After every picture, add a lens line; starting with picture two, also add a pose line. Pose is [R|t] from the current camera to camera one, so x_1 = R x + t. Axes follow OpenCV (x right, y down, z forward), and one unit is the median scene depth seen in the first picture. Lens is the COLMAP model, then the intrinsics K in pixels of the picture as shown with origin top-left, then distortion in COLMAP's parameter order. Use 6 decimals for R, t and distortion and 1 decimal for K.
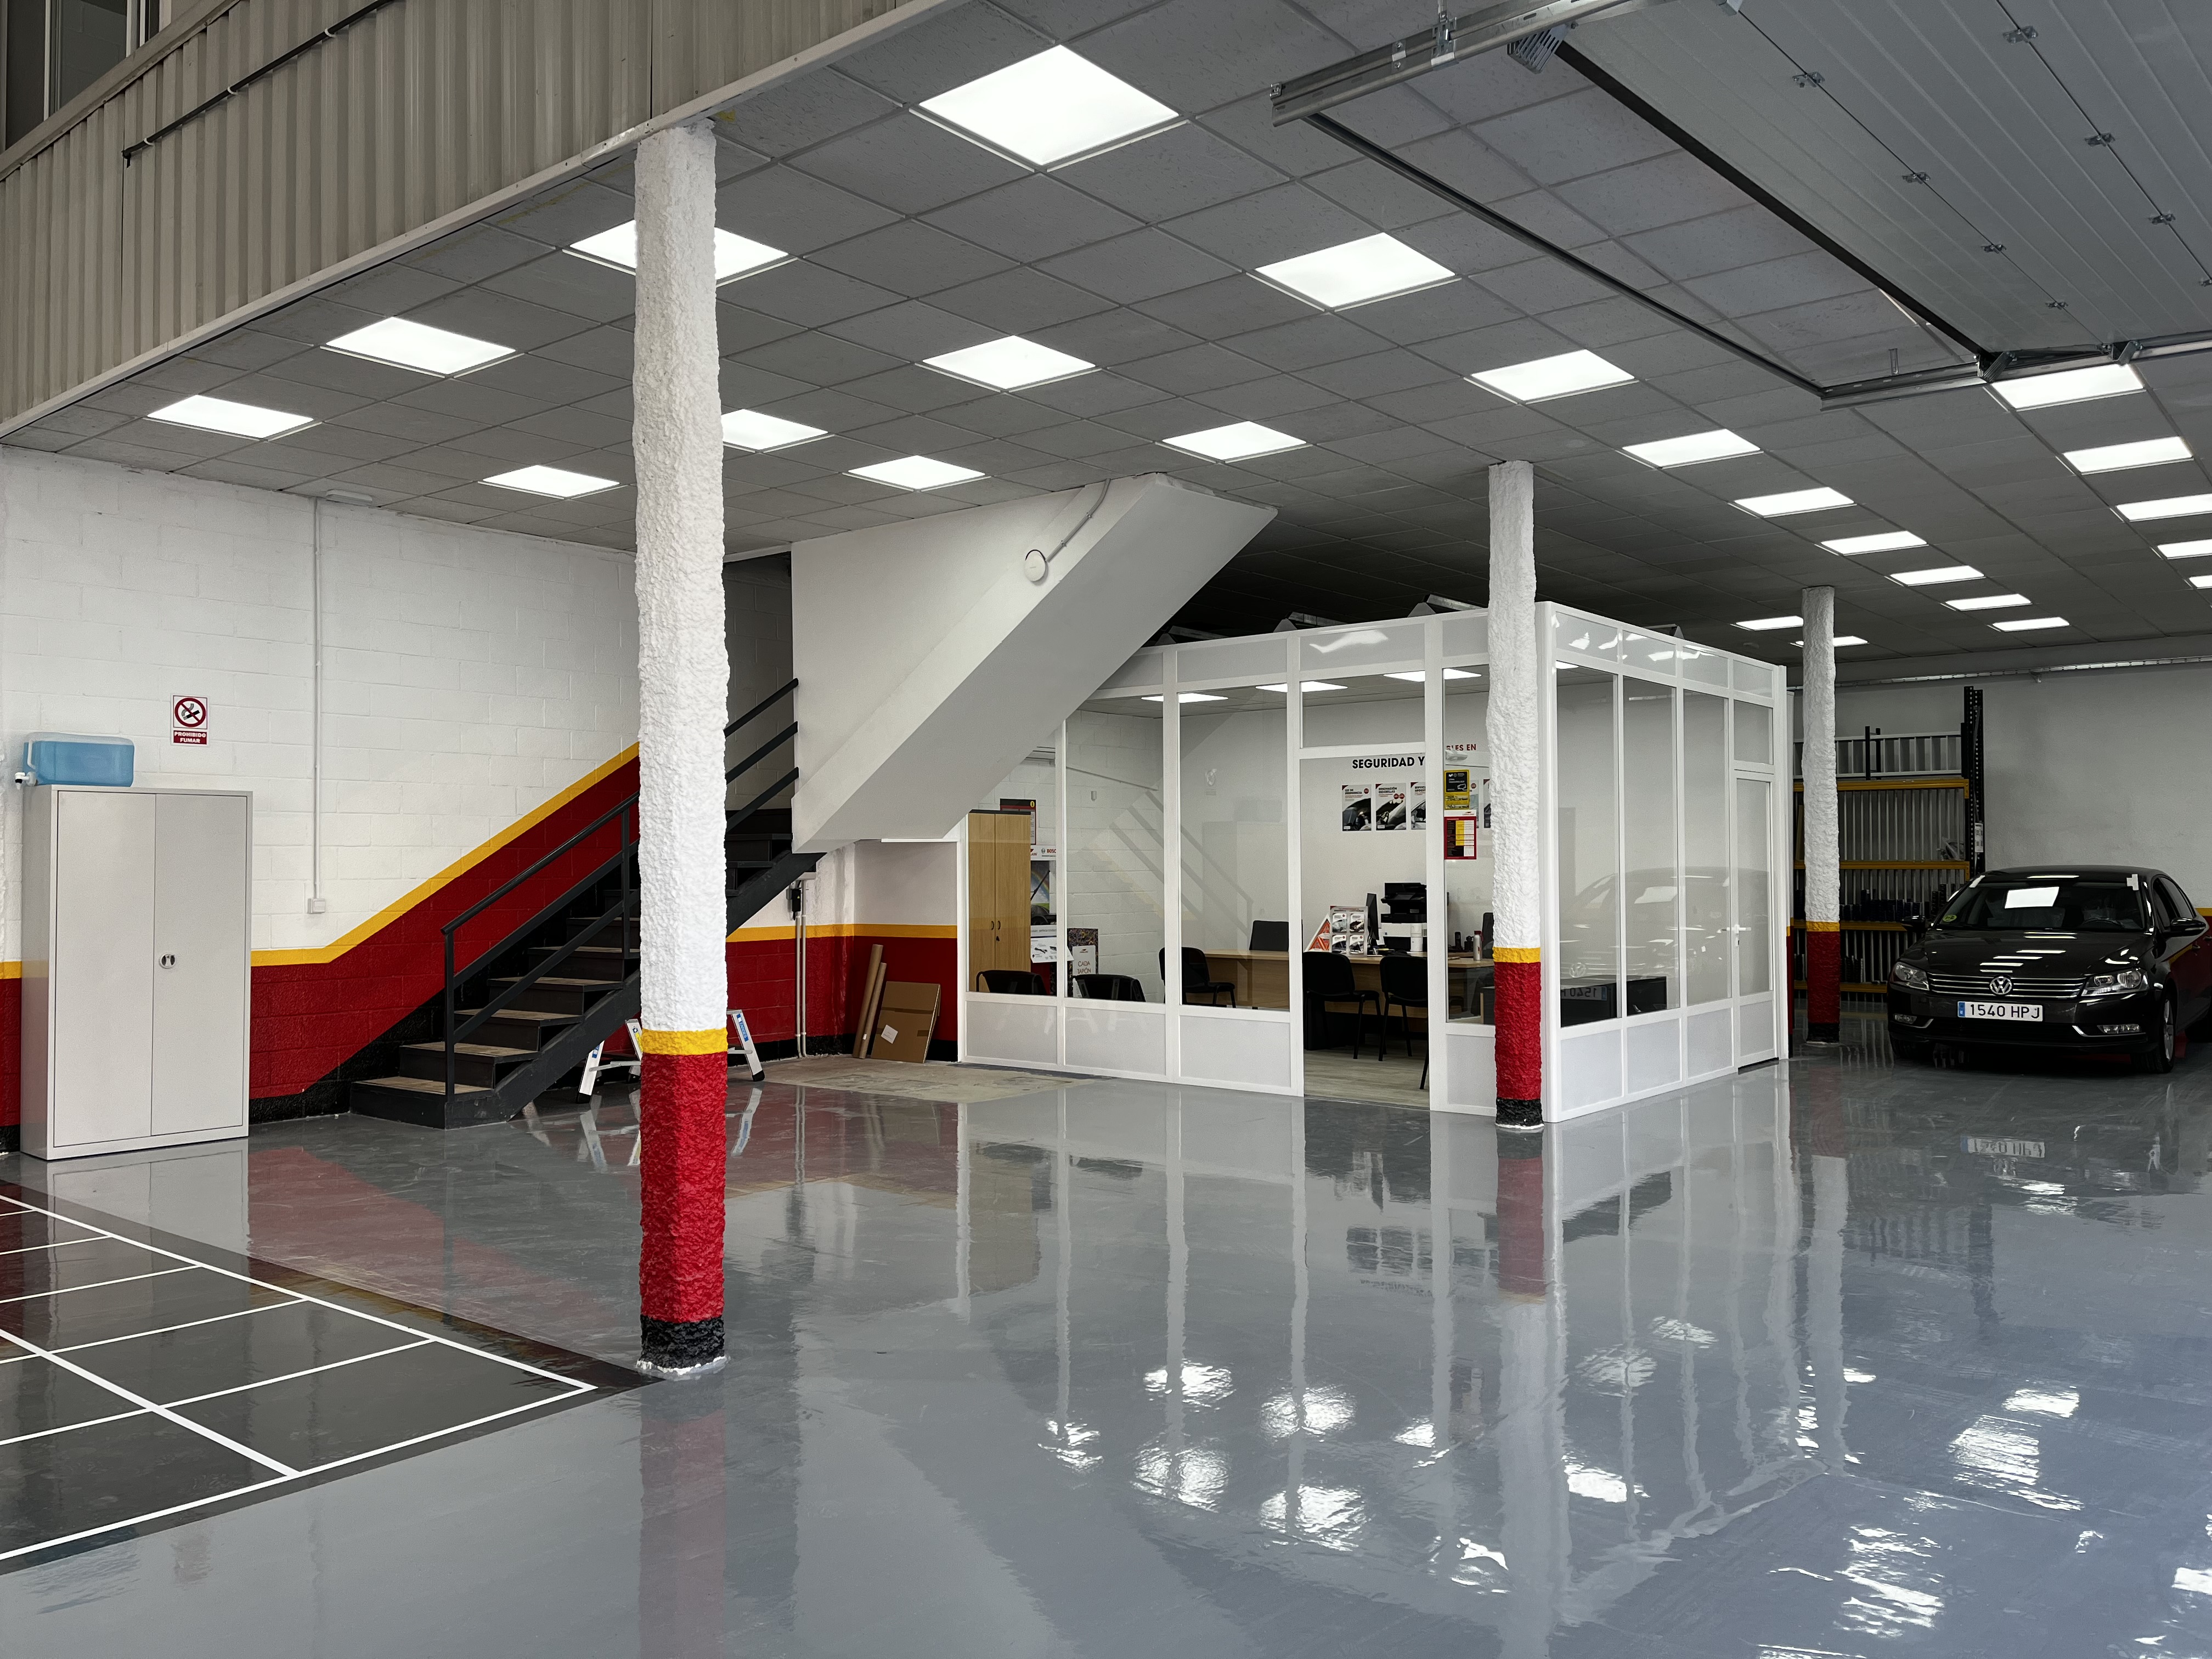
lens RADIAL K [[1658.5, 0, 1107.9], [0, 1658.5, 845.6], [0, 0, 1]] dist [0.056349, -0.058719]
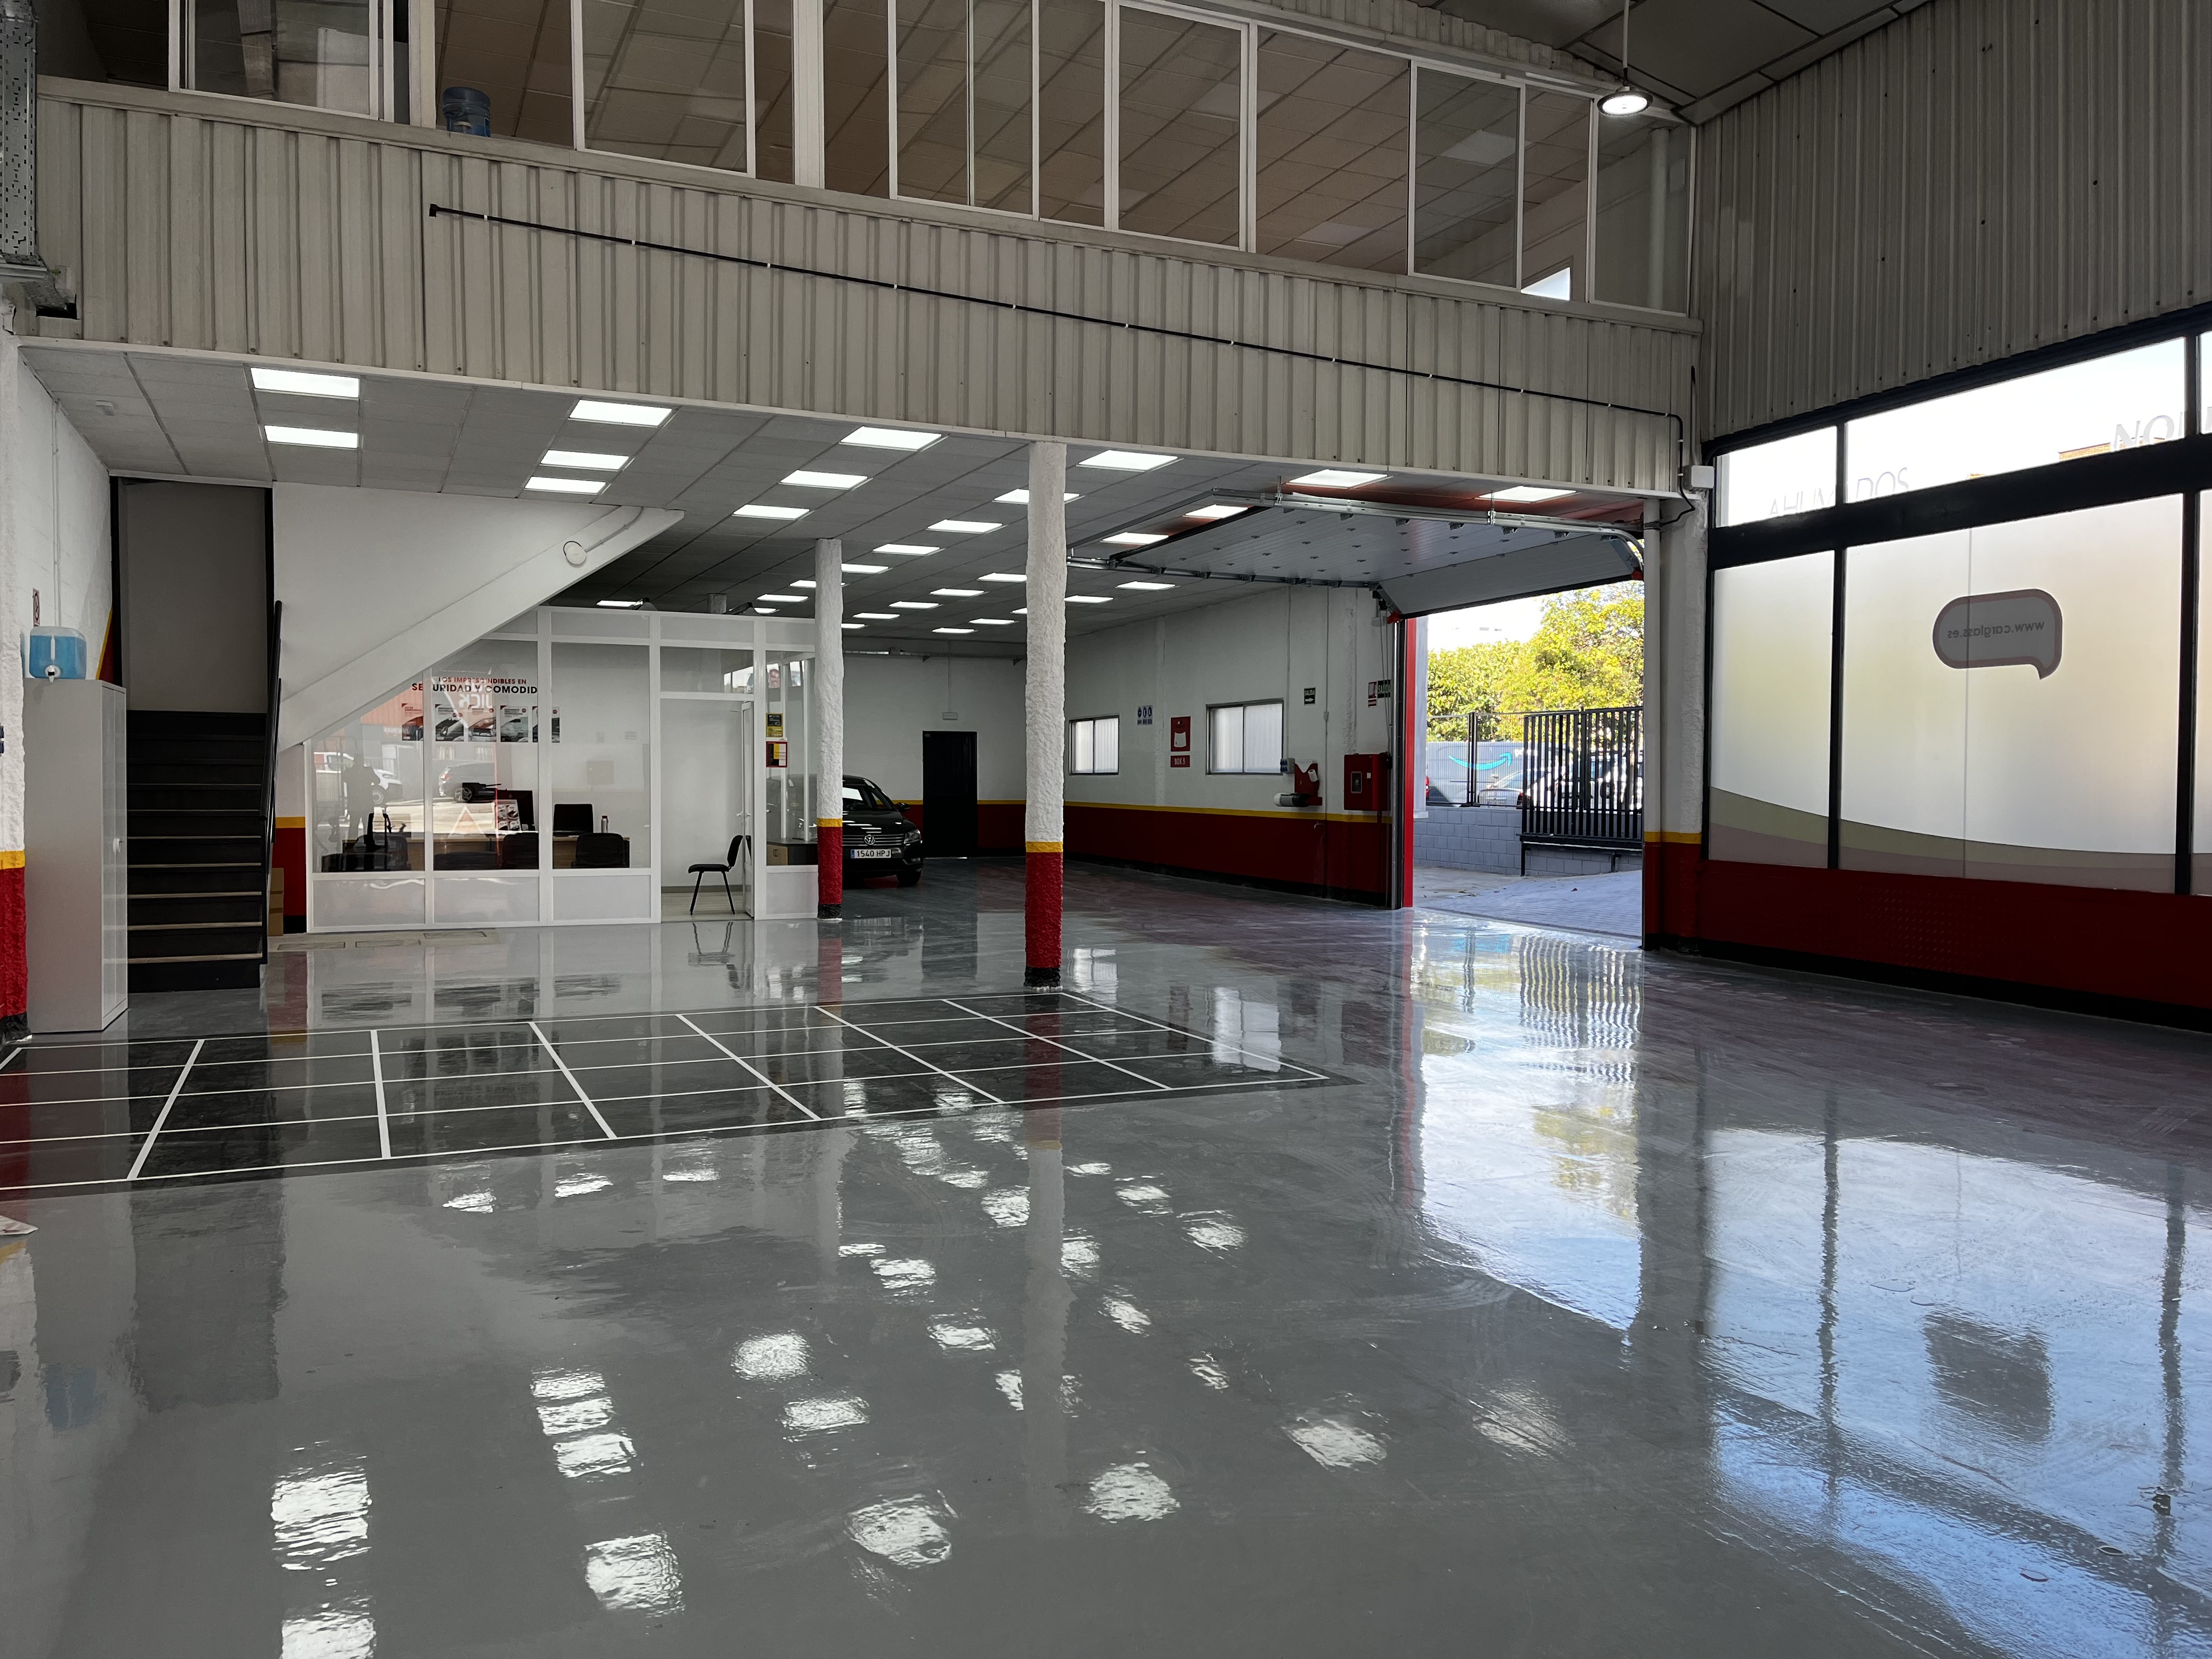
lens RADIAL K [[1658.5, 0, 1111.1], [0, 1658.5, 815.5], [0, 0, 1]] dist [0.056349, -0.058719]
pose [[0.438250, -0.012661, 0.898764, -0.773526], [-0.020386, 0.999504, 0.024021, 0.006647], [-0.898622, -0.028849, 0.437774, -0.019159]]
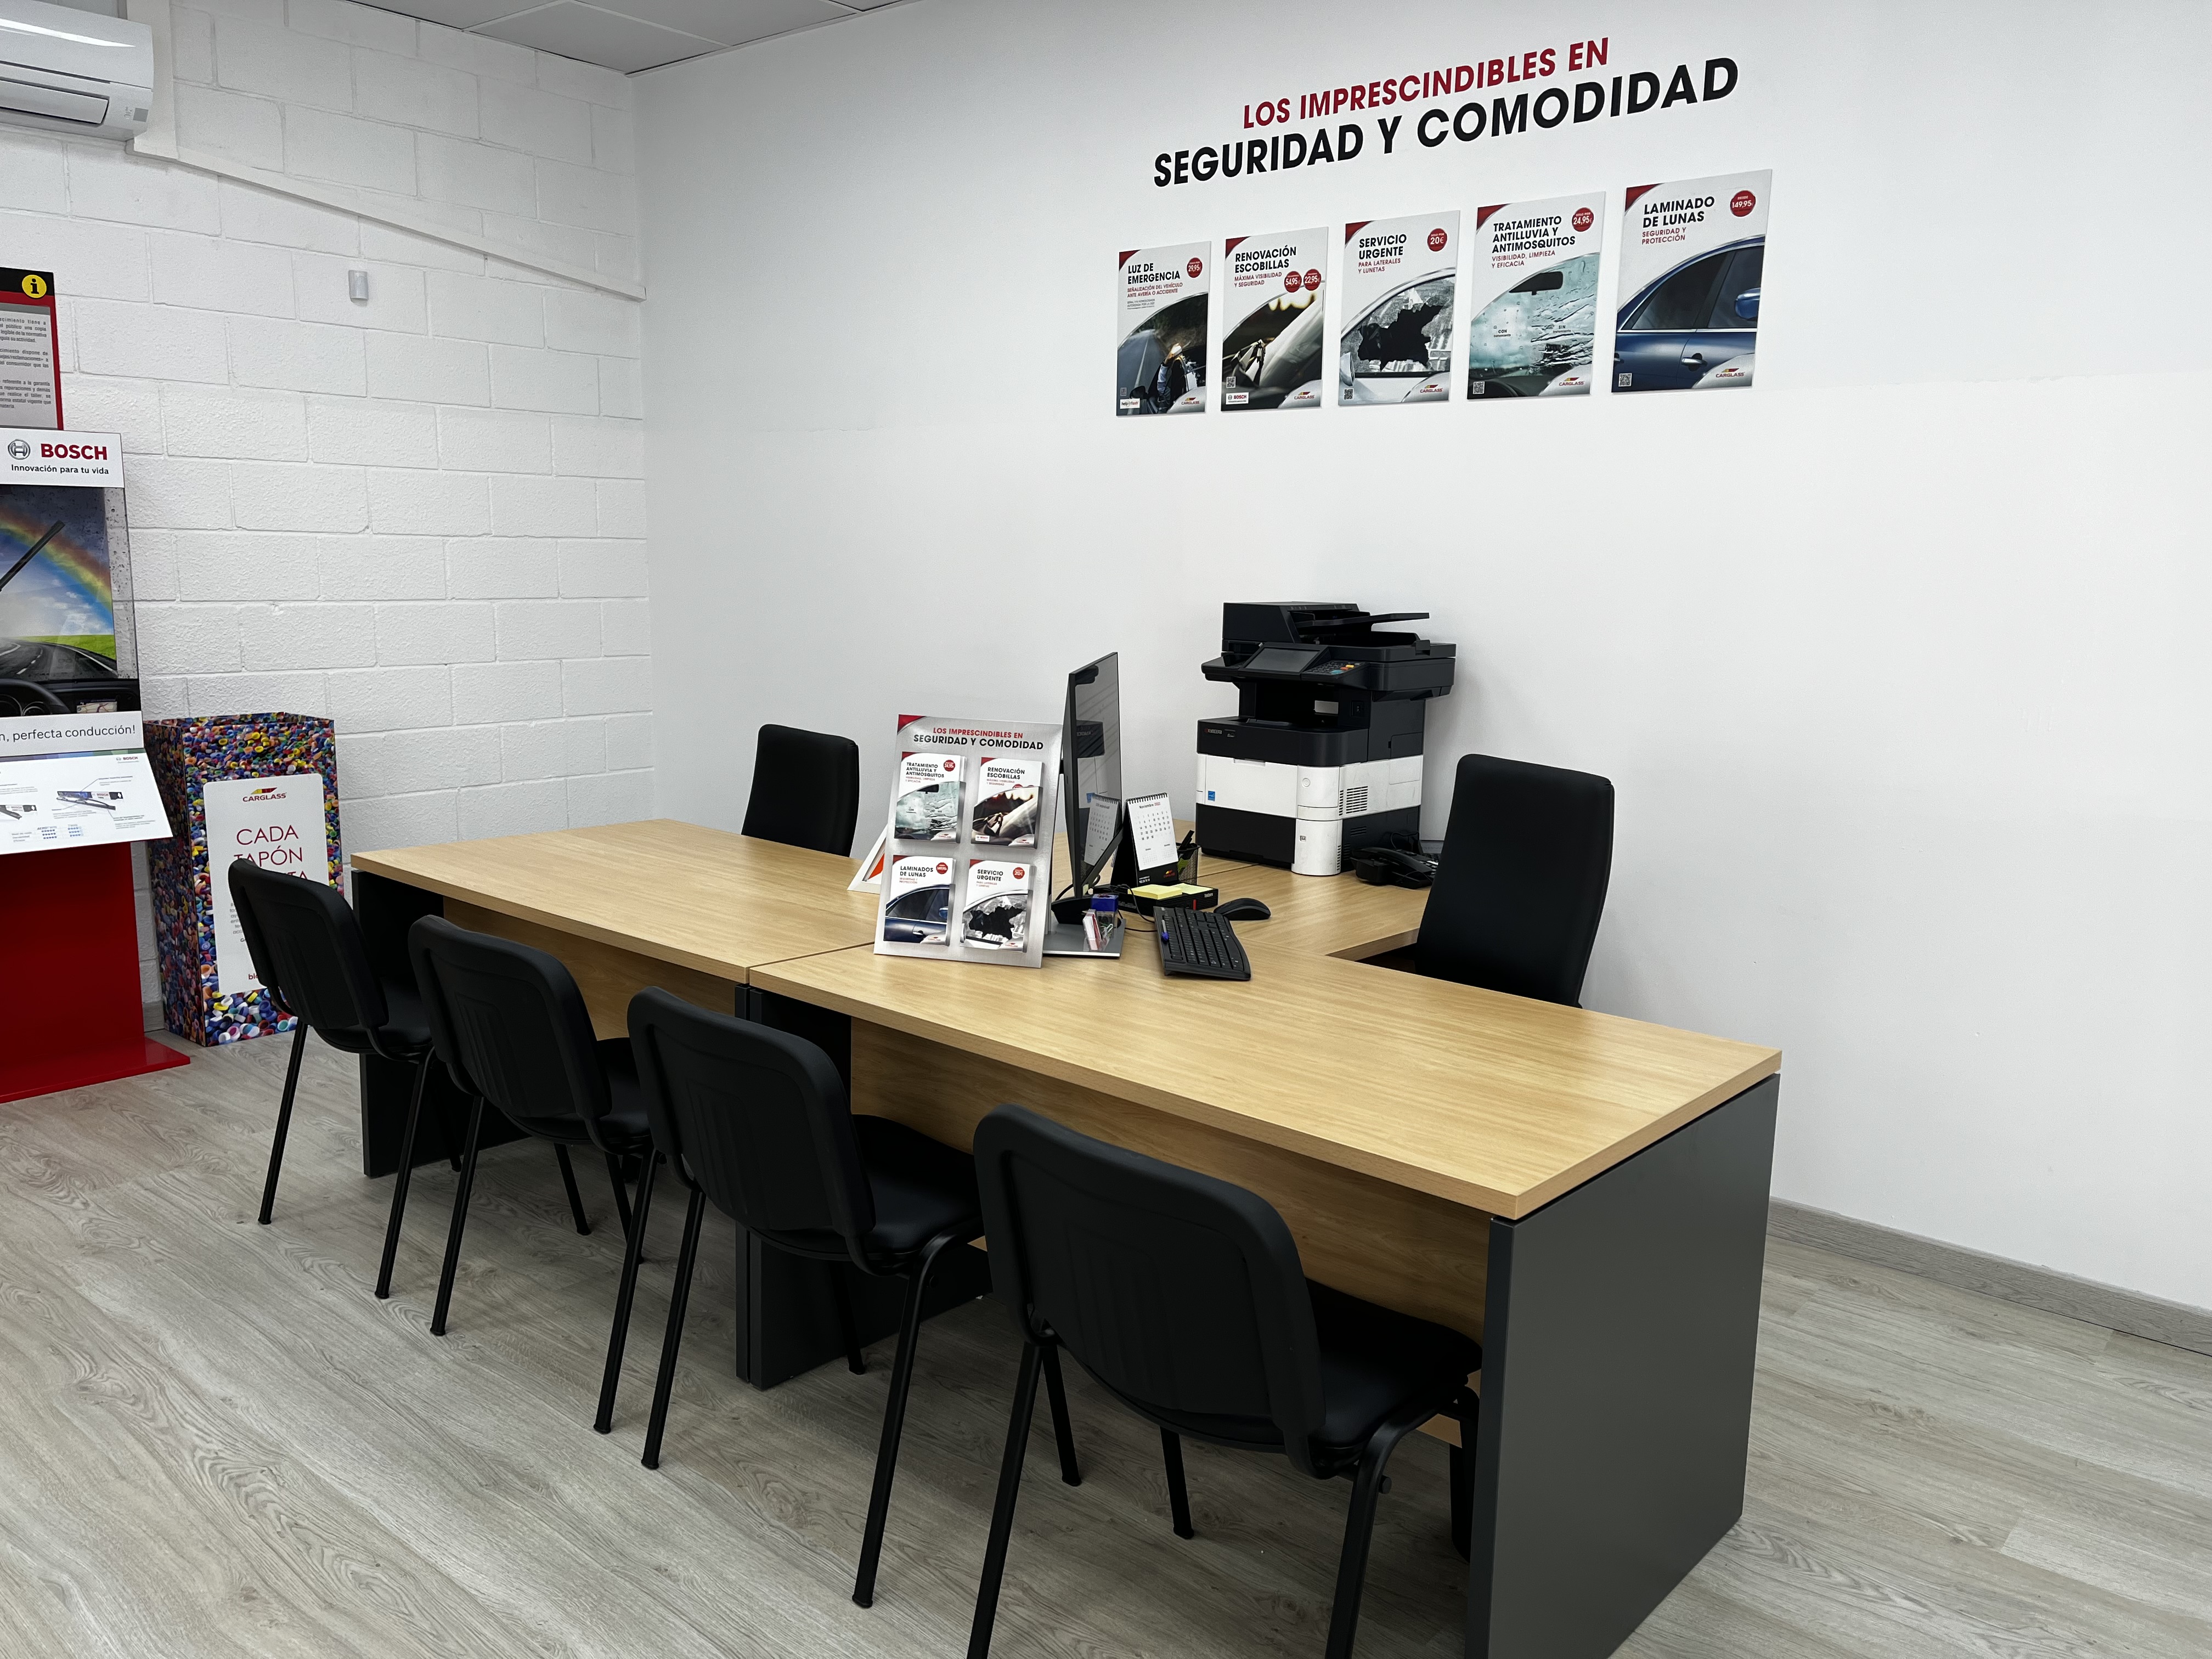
lens RADIAL K [[1658.5, 0, 1119.8], [0, 1658.5, 830.5], [0, 0, 1]] dist [0.056349, -0.058719]
pose [[0.999520, 0.026994, -0.015205, 0.154032], [-0.023717, 0.982437, 0.185079, 0.009189], [0.019934, -0.184630, 0.982606, 0.723657]]
